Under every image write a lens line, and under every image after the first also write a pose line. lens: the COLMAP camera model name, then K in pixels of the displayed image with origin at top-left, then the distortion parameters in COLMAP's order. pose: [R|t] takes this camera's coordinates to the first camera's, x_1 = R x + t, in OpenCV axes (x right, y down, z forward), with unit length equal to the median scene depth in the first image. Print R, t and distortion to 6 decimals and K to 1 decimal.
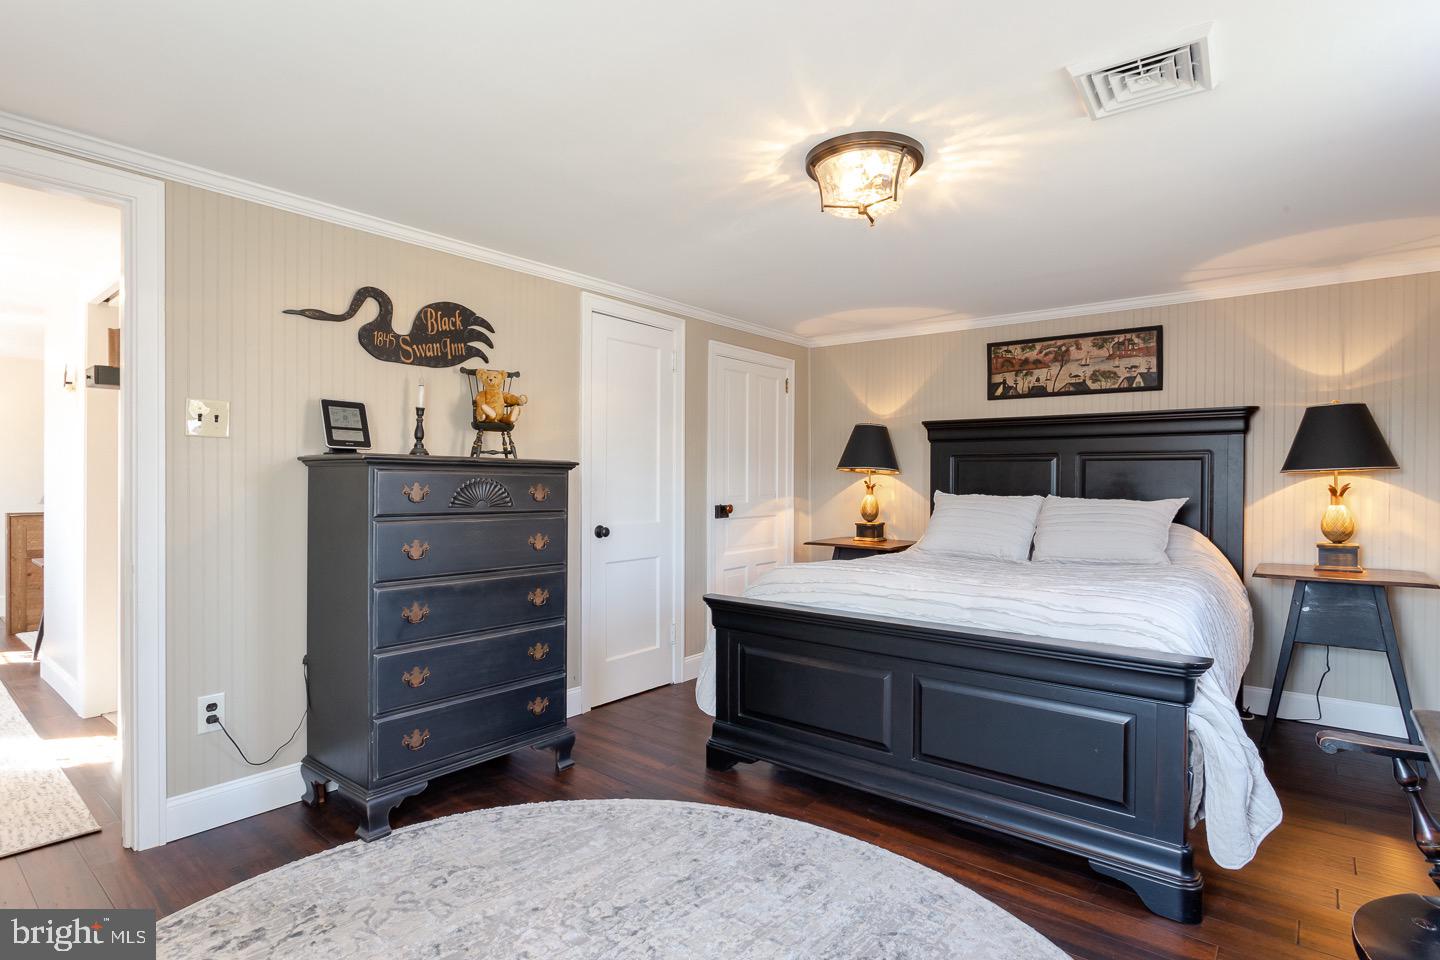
lens RADIAL K [[732.0, 0, 720.3], [0, 732.0, 482.9], [0, 0, 1]] dist [-0.011833, 0.006191]
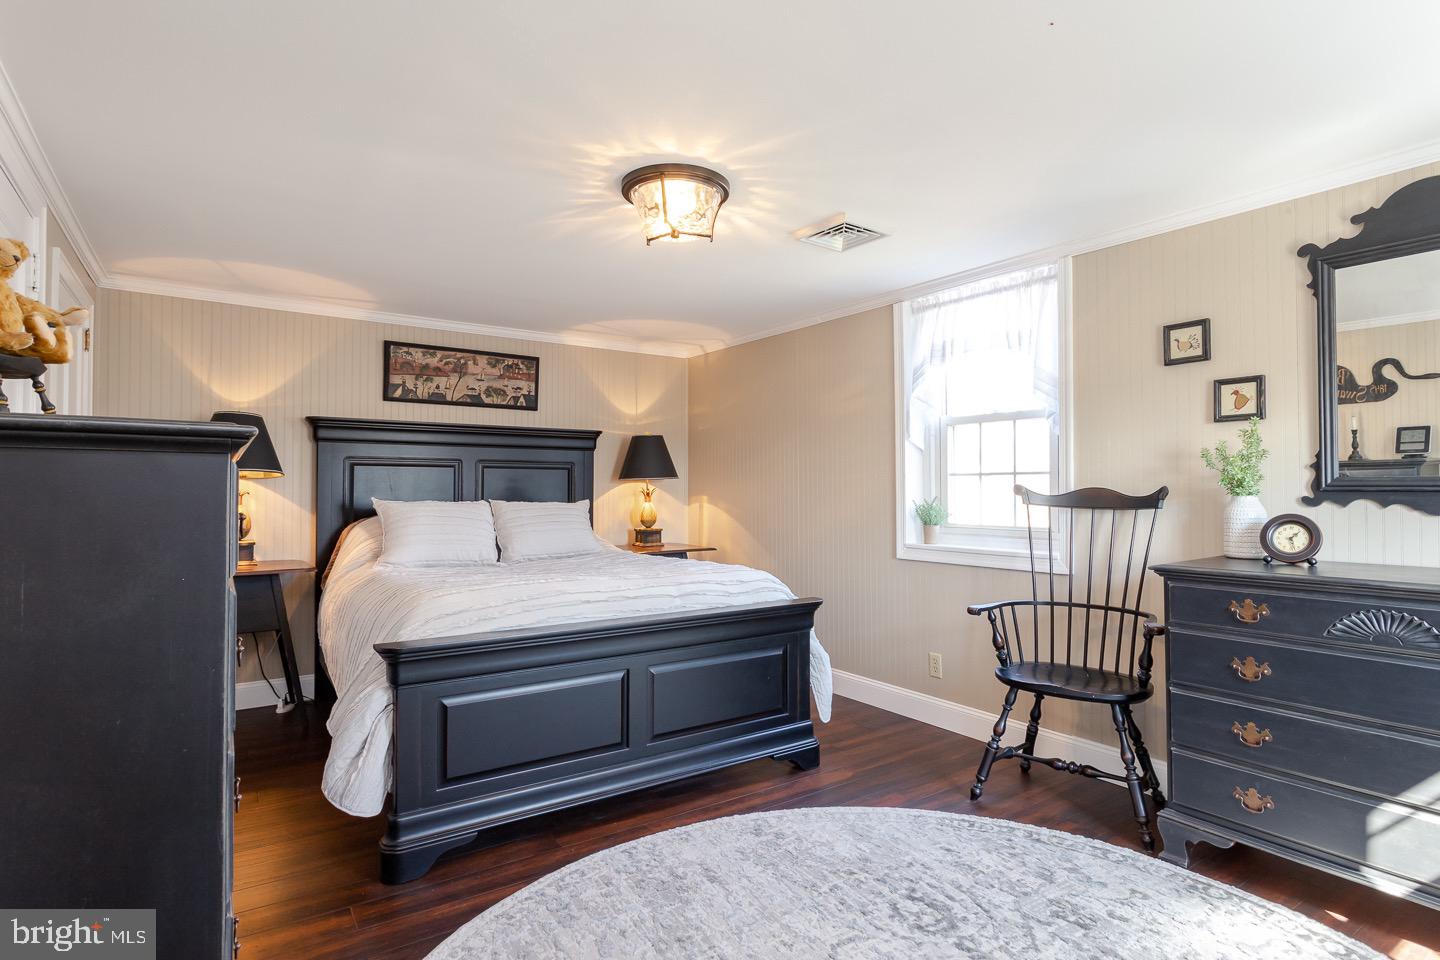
lens RADIAL K [[732.0, 0, 717.3], [0, 732.0, 480.0], [0, 0, 1]] dist [-0.011833, 0.006191]
pose [[0.294247, 0.004548, 0.955719, -0.449934], [0.003424, 0.999977, -0.005812, -0.004751], [-0.955723, 0.004982, 0.294225, 0.350368]]
